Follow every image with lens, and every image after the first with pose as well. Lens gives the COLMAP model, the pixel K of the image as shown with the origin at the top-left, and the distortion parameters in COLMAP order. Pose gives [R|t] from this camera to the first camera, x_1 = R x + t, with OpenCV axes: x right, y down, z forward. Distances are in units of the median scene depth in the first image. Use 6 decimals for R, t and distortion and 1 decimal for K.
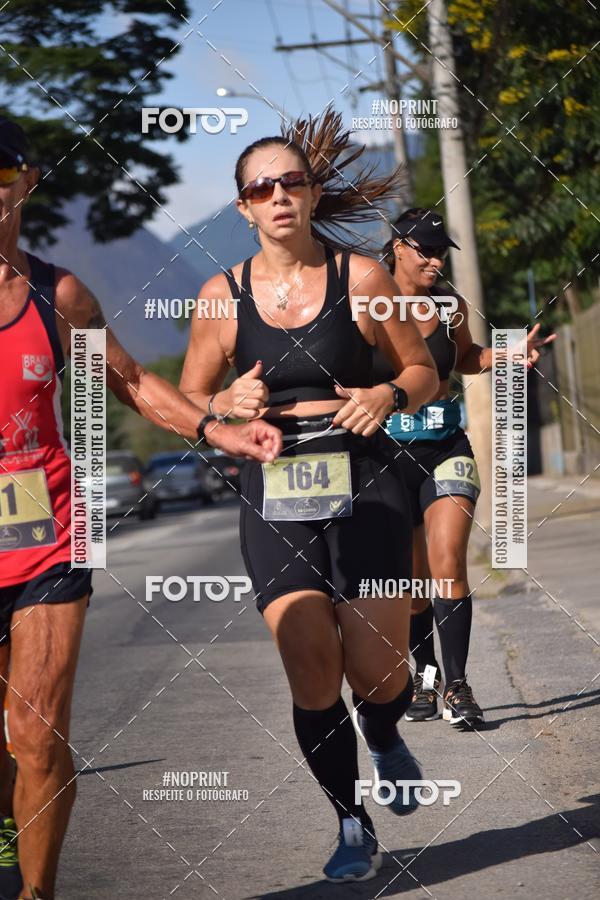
lens RADIAL K [[5317.0, 0, 328.5], [0, 5317.0, 442.4], [0, 0, 1]] dist [0.095251, 0.000000]
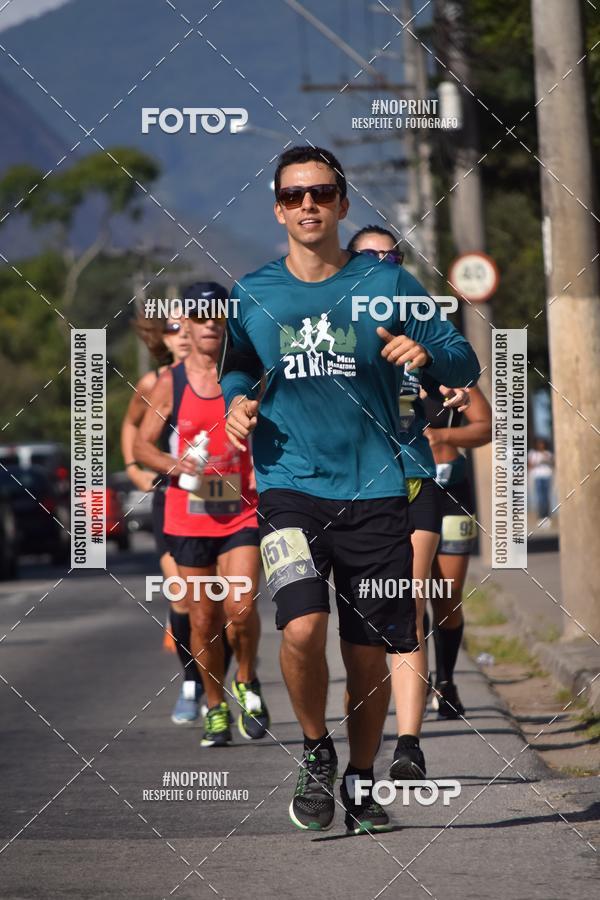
lens RADIAL K [[5317.0, 0, 305.7], [0, 5317.0, 445.0], [0, 0, 1]] dist [0.095251, 0.000000]
pose [[0.998898, 0.044003, -0.016343, 0.010755], [-0.044424, 0.998665, -0.026345, 0.012309], [0.015162, 0.027042, 0.999519, 0.490148]]
